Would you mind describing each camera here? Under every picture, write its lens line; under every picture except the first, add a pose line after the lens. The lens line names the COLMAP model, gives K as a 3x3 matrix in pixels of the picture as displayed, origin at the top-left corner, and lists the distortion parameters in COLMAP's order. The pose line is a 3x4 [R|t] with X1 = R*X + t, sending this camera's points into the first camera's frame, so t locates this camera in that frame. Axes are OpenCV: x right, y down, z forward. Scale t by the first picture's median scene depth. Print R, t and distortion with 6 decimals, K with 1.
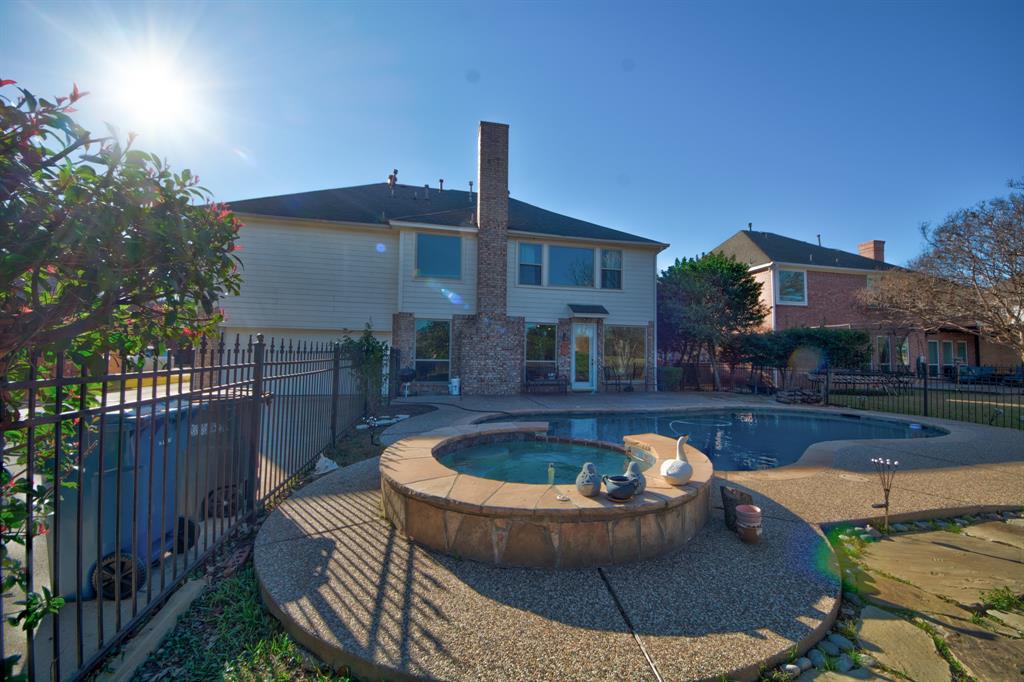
lens RADIAL K [[374.3, 0, 512.0], [0, 374.3, 341.0], [0, 0, 1]] dist [-0.001835, -0.000145]
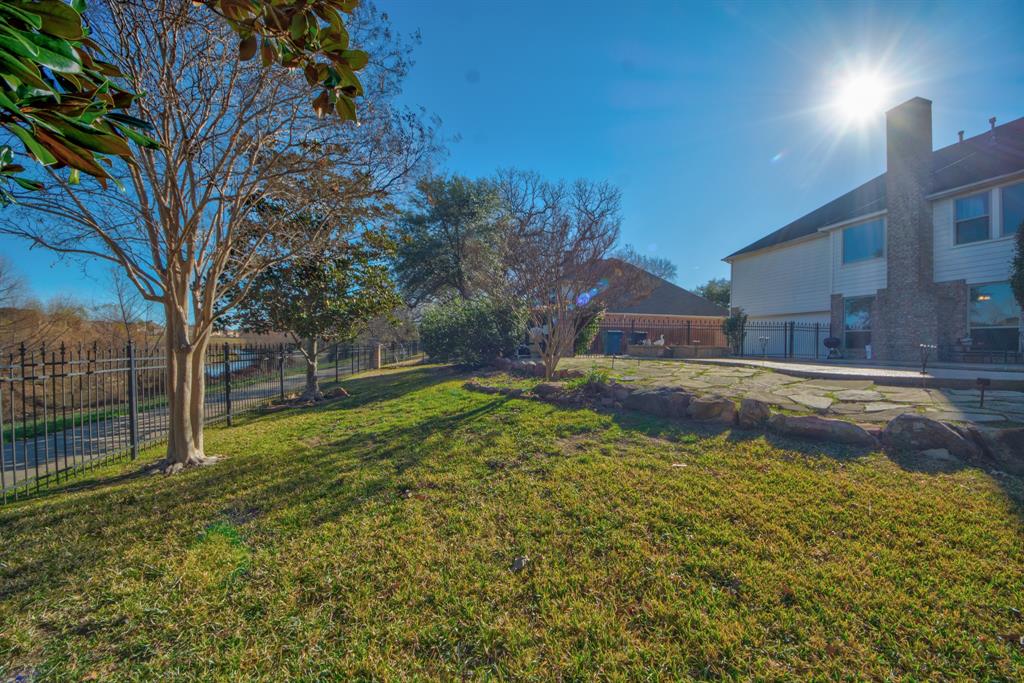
lens RADIAL K [[374.3, 0, 512.0], [0, 374.3, 341.5], [0, 0, 1]] dist [-0.001835, -0.000145]
pose [[-0.043420, -0.013974, -0.998959, 1.044824], [0.034203, 0.999295, -0.015465, 0.067651], [0.998471, -0.034839, -0.042912, -0.067856]]
